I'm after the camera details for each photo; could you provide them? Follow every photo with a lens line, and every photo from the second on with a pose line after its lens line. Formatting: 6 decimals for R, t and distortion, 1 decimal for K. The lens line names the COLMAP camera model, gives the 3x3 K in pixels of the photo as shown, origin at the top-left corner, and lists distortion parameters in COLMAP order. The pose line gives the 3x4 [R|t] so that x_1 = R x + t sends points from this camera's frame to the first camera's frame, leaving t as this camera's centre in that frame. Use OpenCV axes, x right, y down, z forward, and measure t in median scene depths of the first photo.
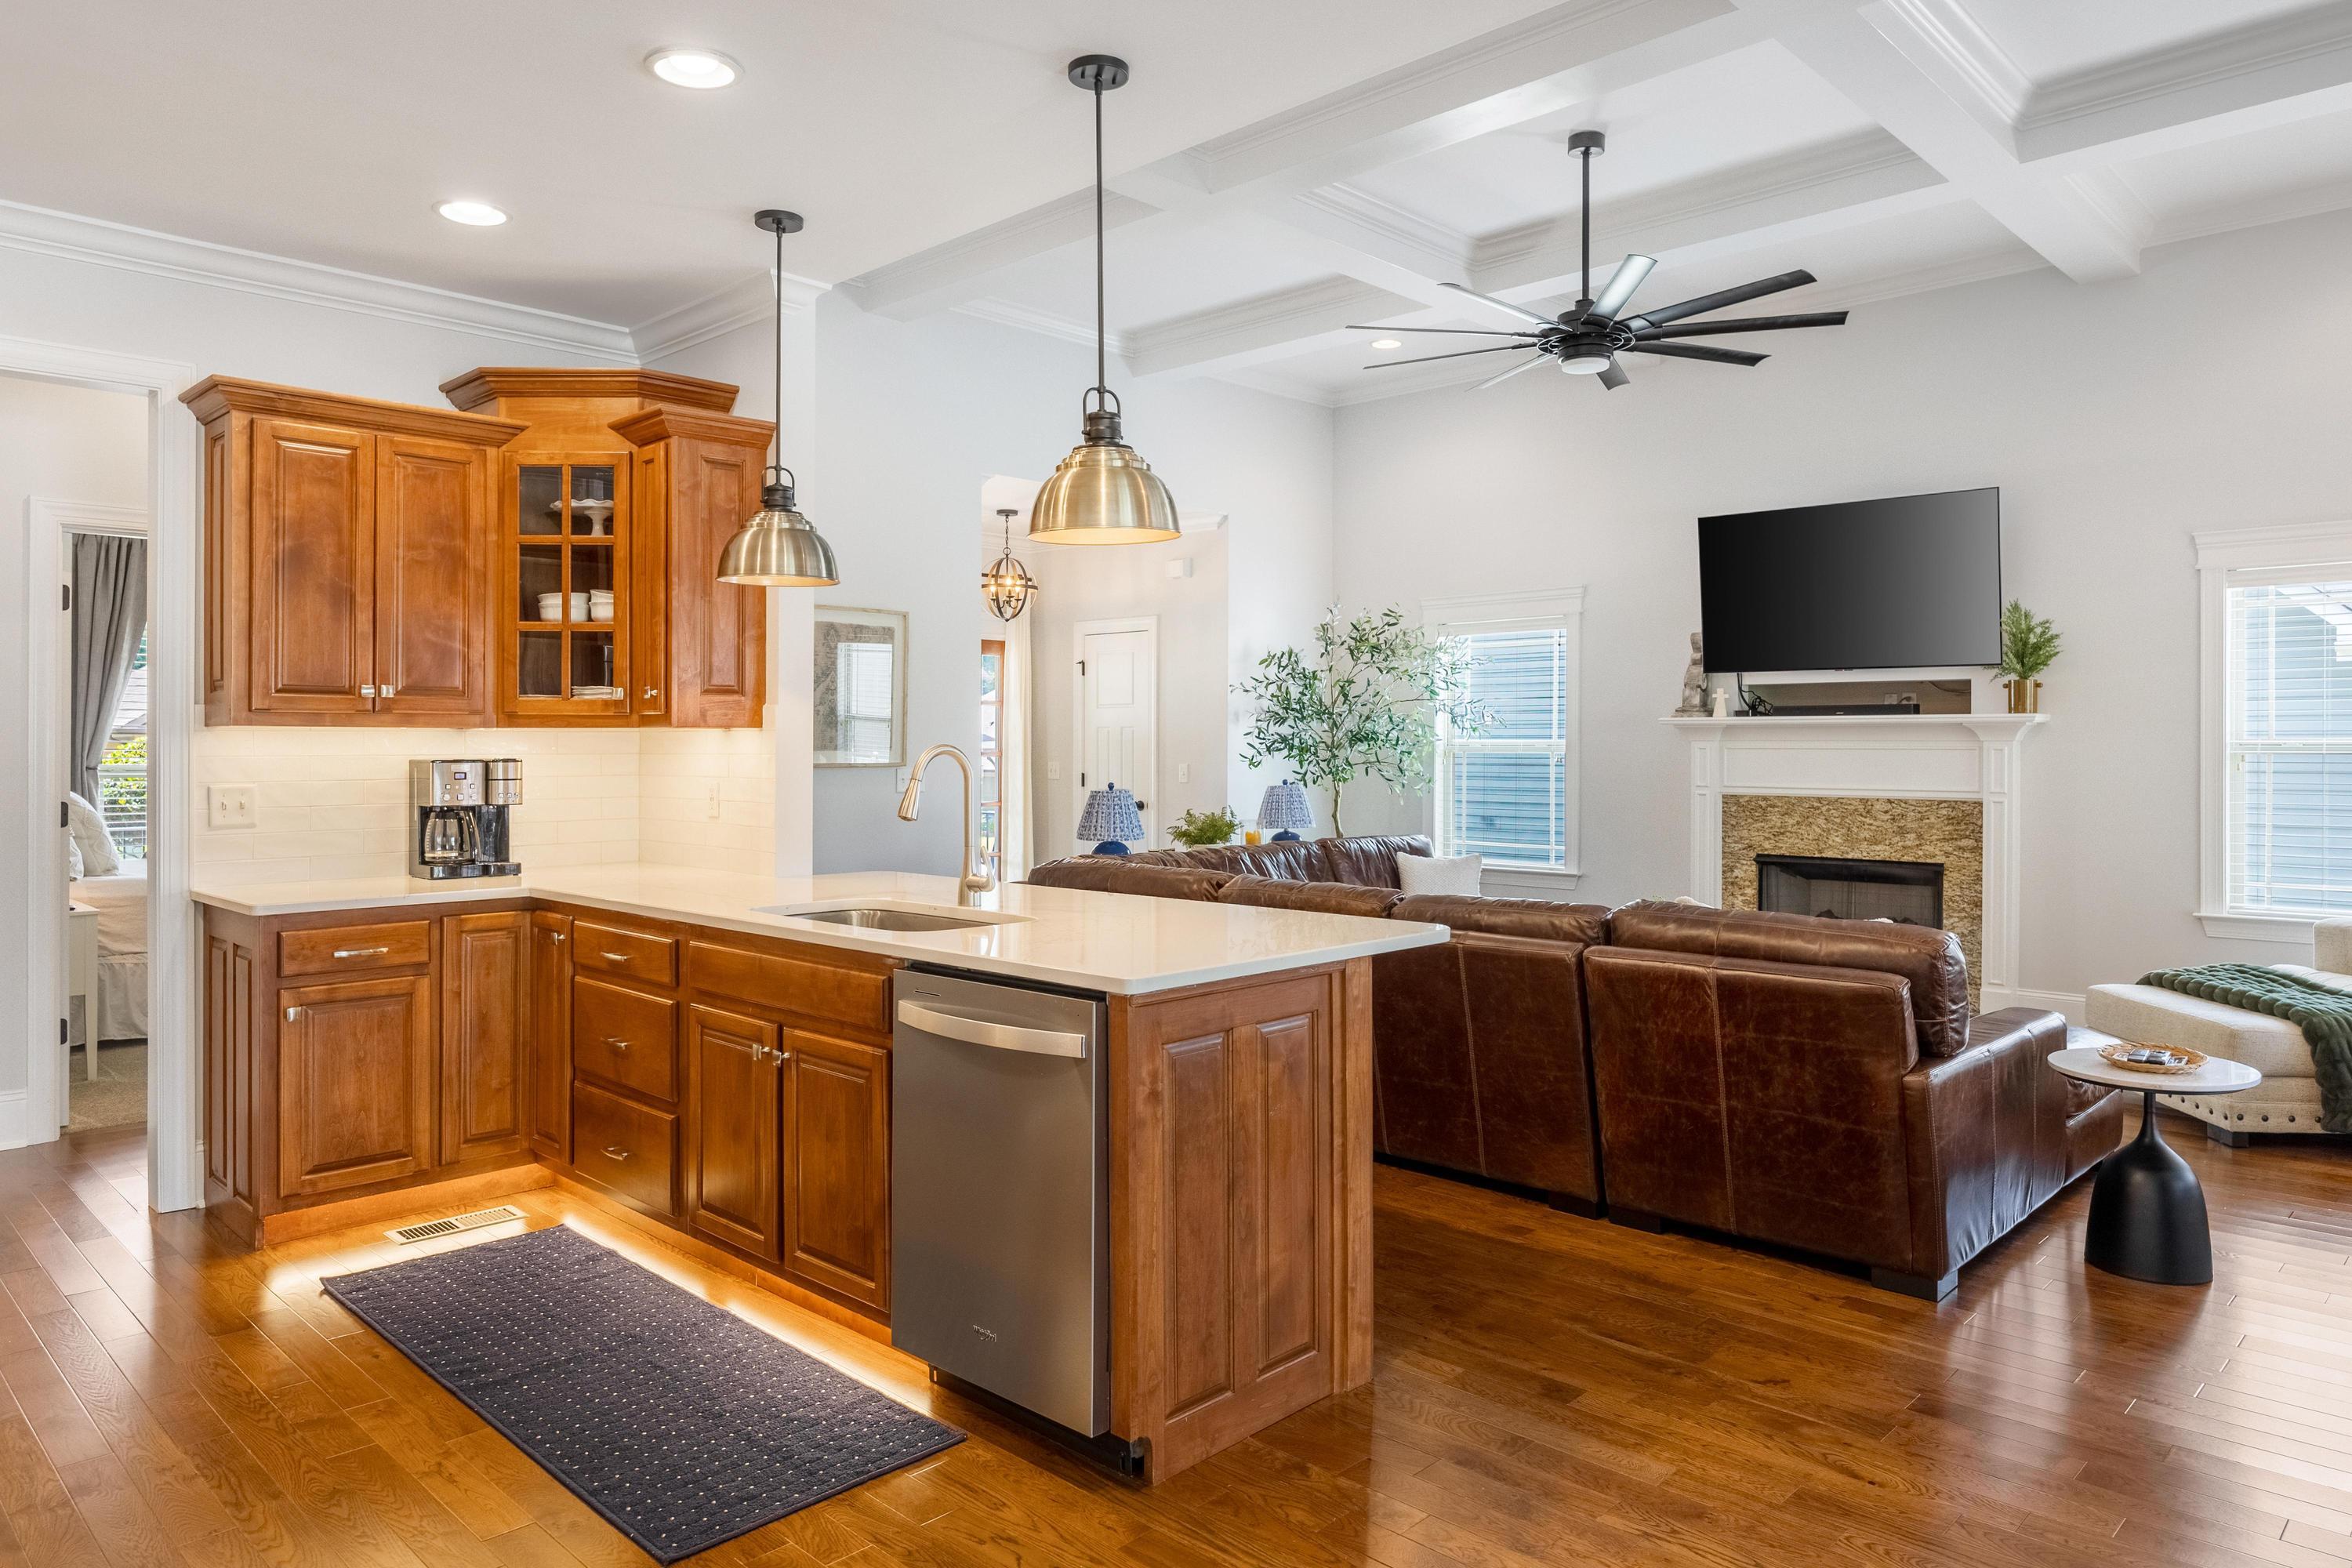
lens RADIAL K [[1499.4, 0, 1176.4], [0, 1499.4, 742.0], [0, 0, 1]] dist [-0.003885, 0.001513]
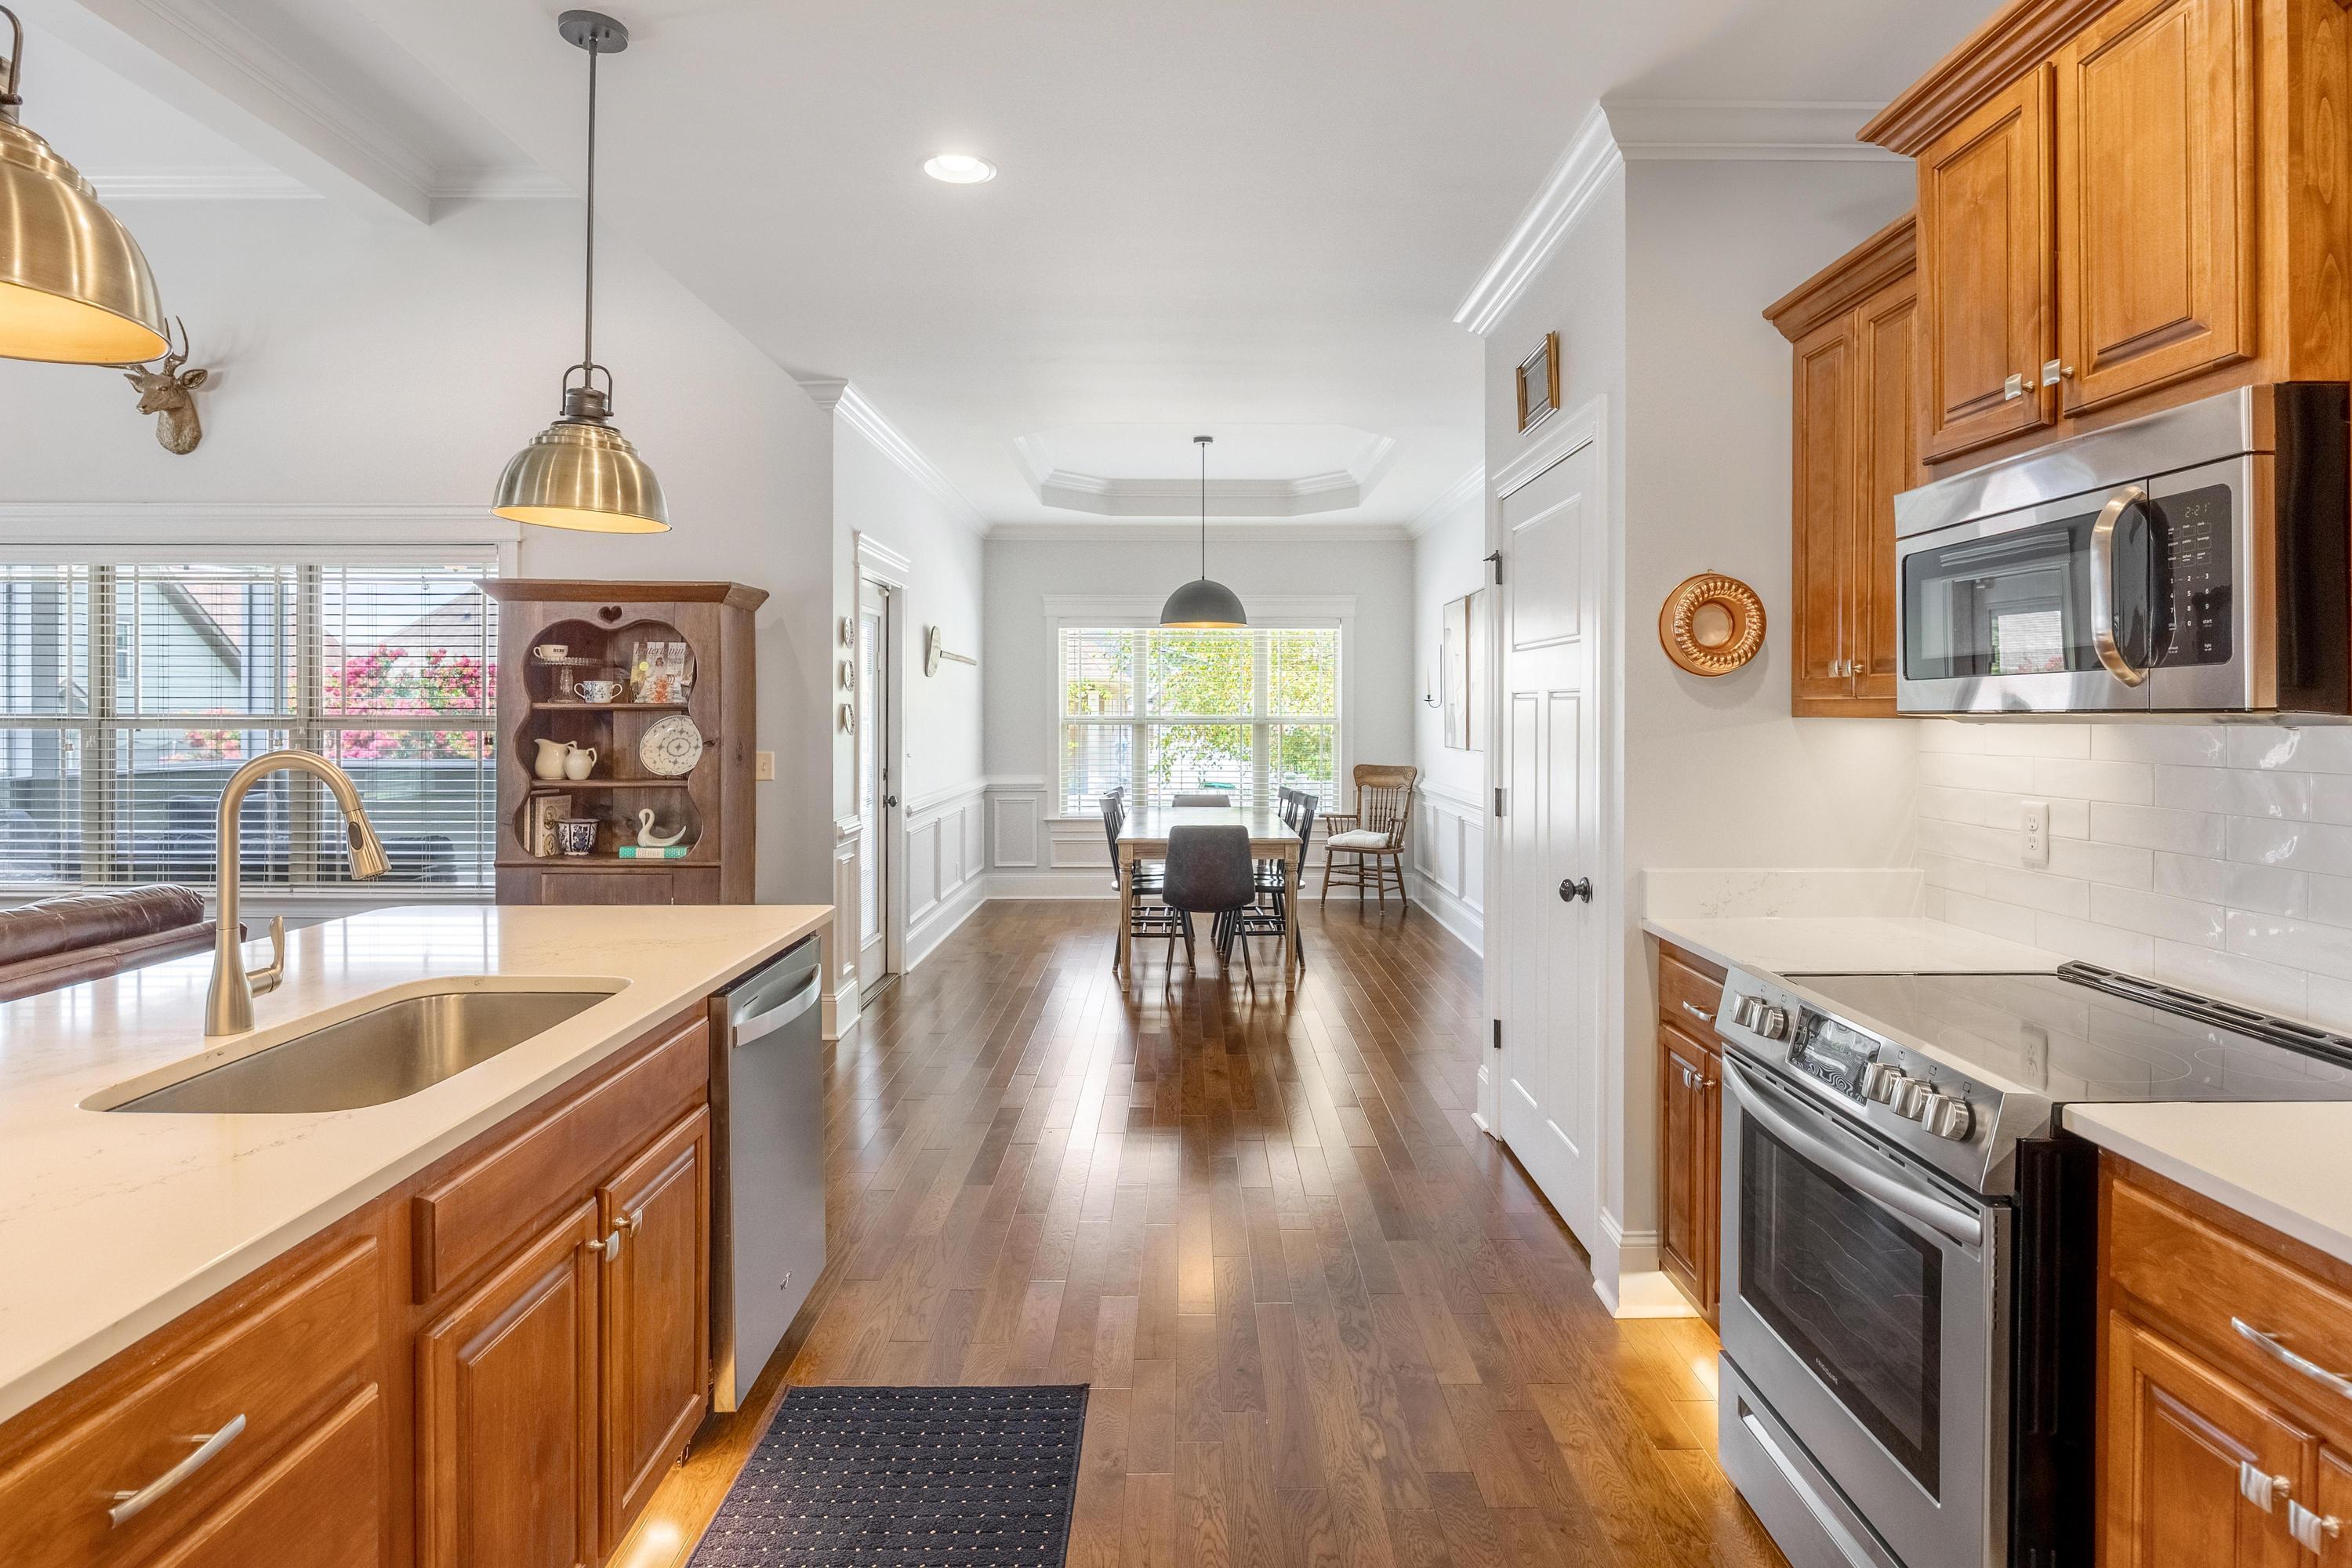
lens RADIAL K [[1257.0, 0, 1181.5], [0, 1257.0, 715.4], [0, 0, 1]] dist [0.000429, 0.000245]
pose [[-0.698024, -0.004092, 0.716063, -0.517393], [-0.005150, 0.999986, 0.000695, -0.009595], [-0.716056, -0.003203, -0.698035, 0.753822]]
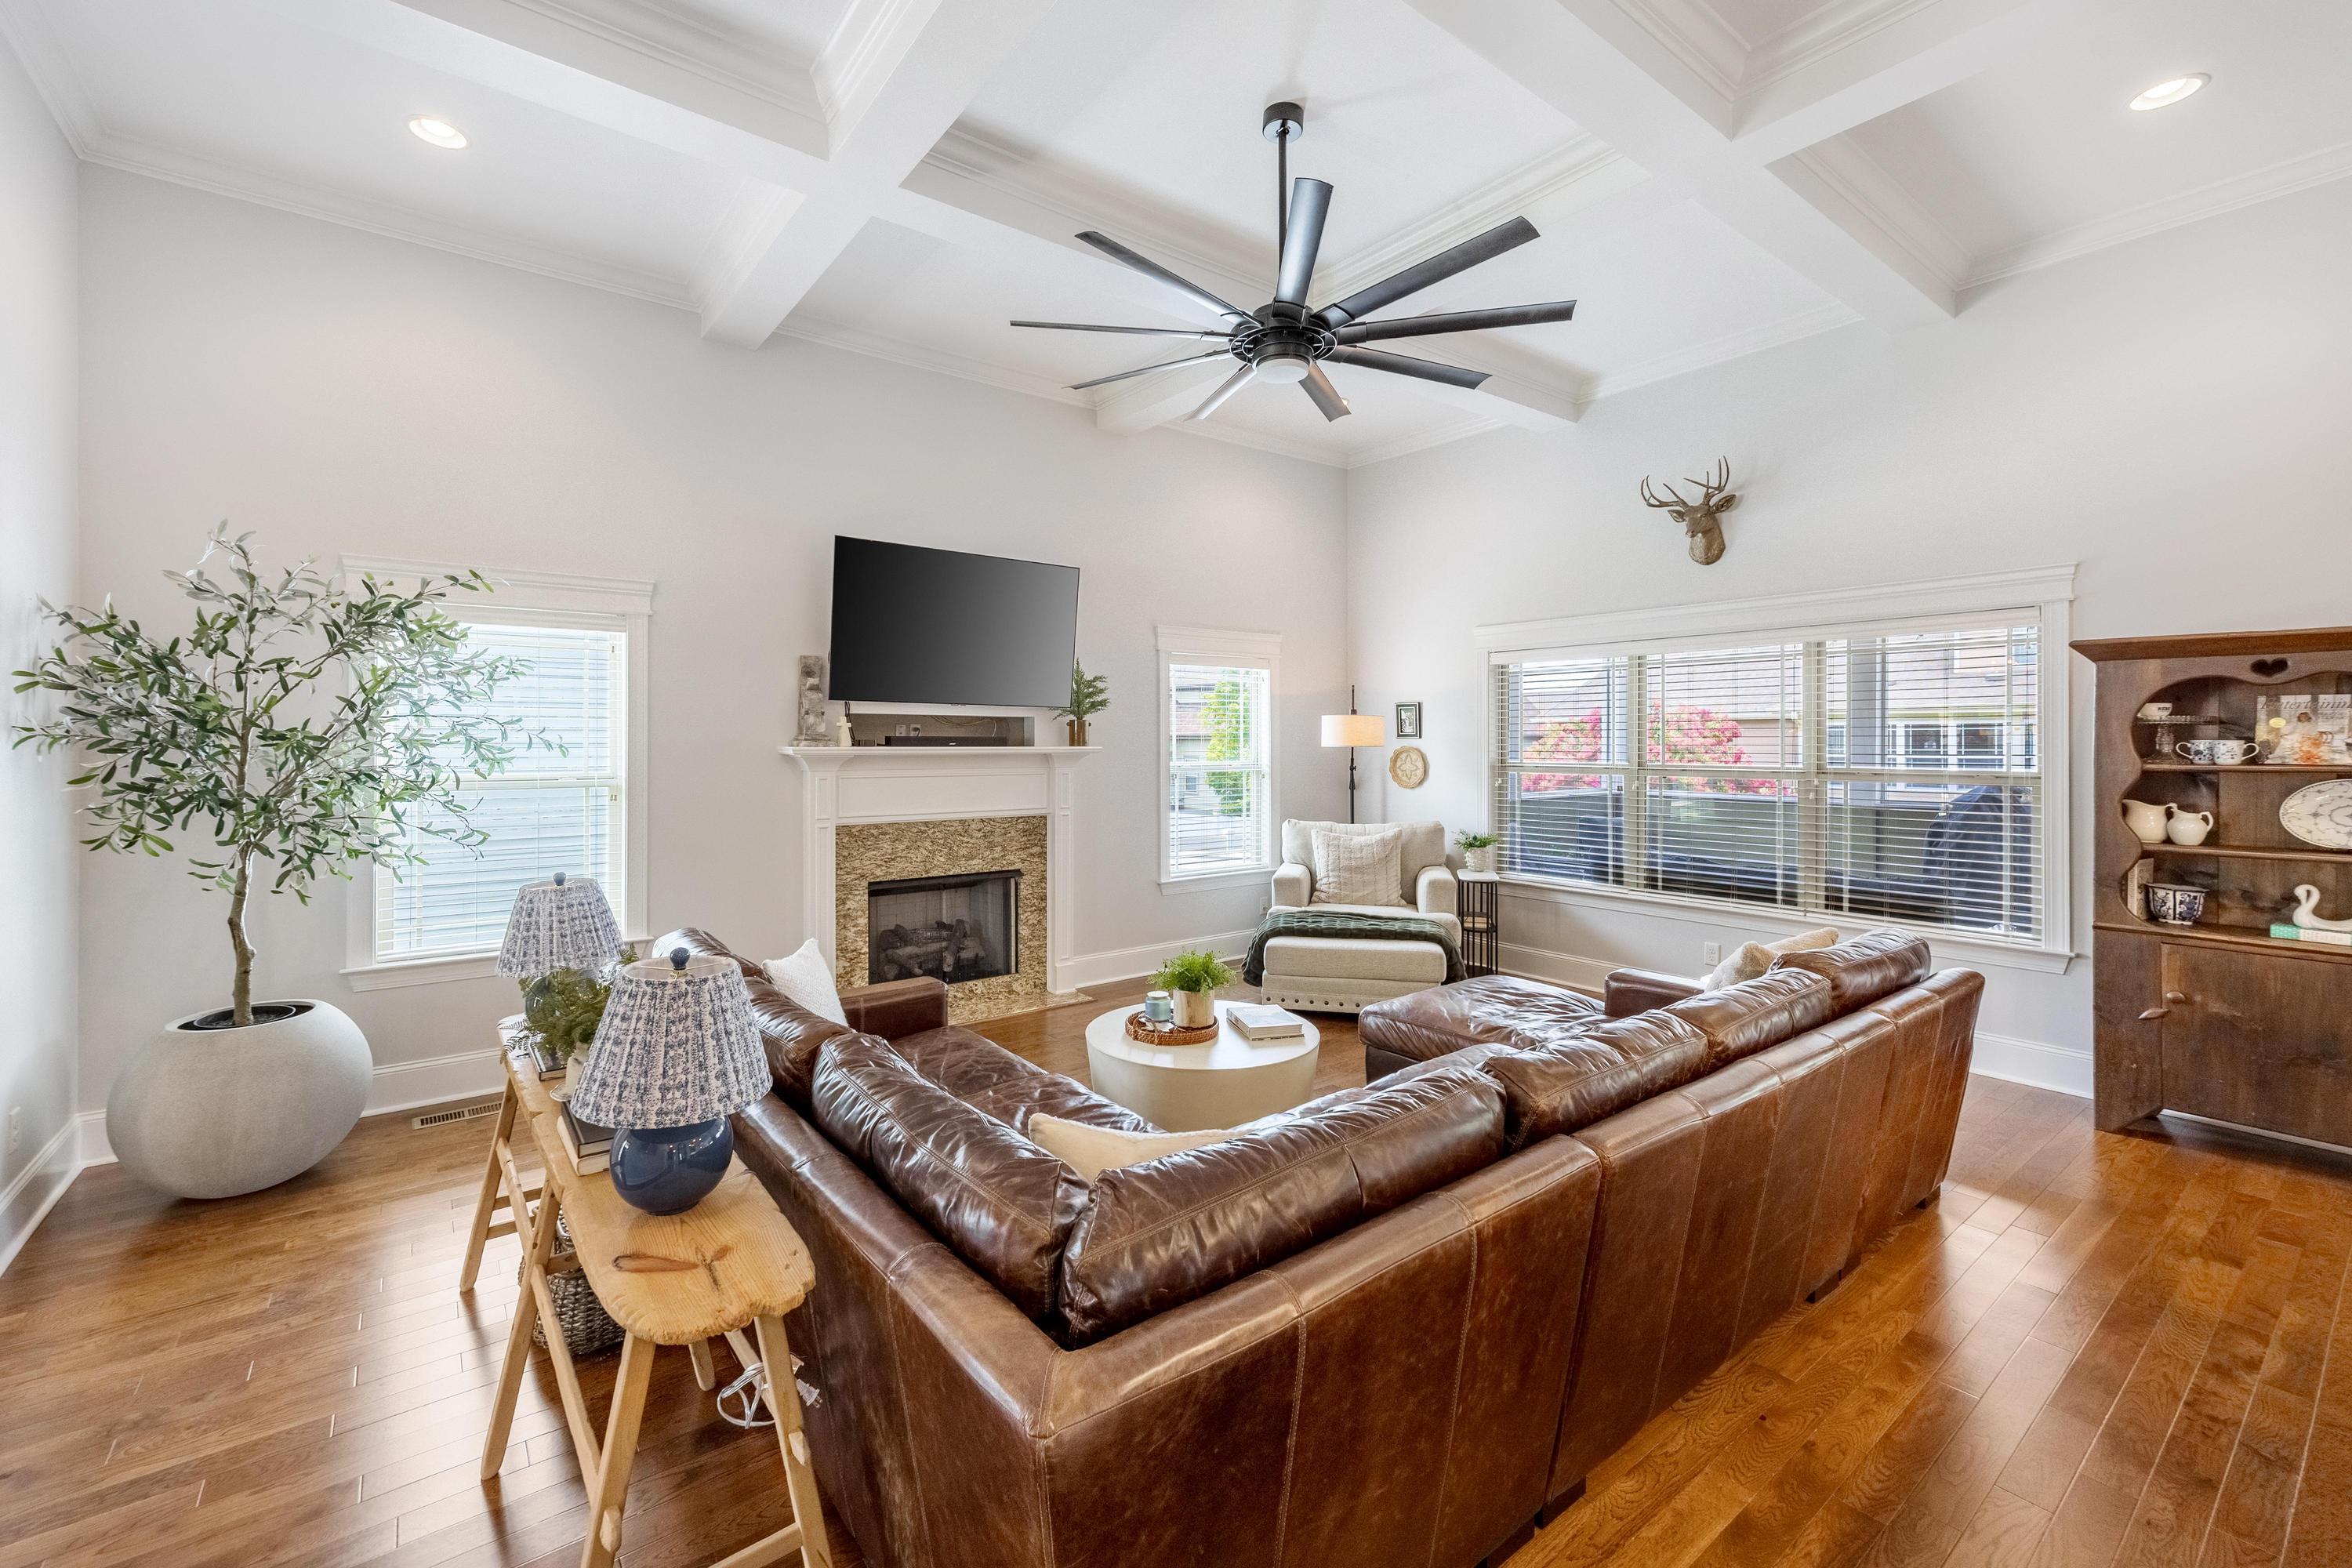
lens RADIAL K [[967.6, 0, 1131.3], [0, 967.6, 745.5], [0, 0, 1]] dist [0.001102, -0.000018]
pose [[0.160485, -0.004402, 0.987028, -0.324422], [-0.002599, 0.999985, 0.004882, -0.030032], [-0.987035, -0.003349, 0.160471, 1.044731]]
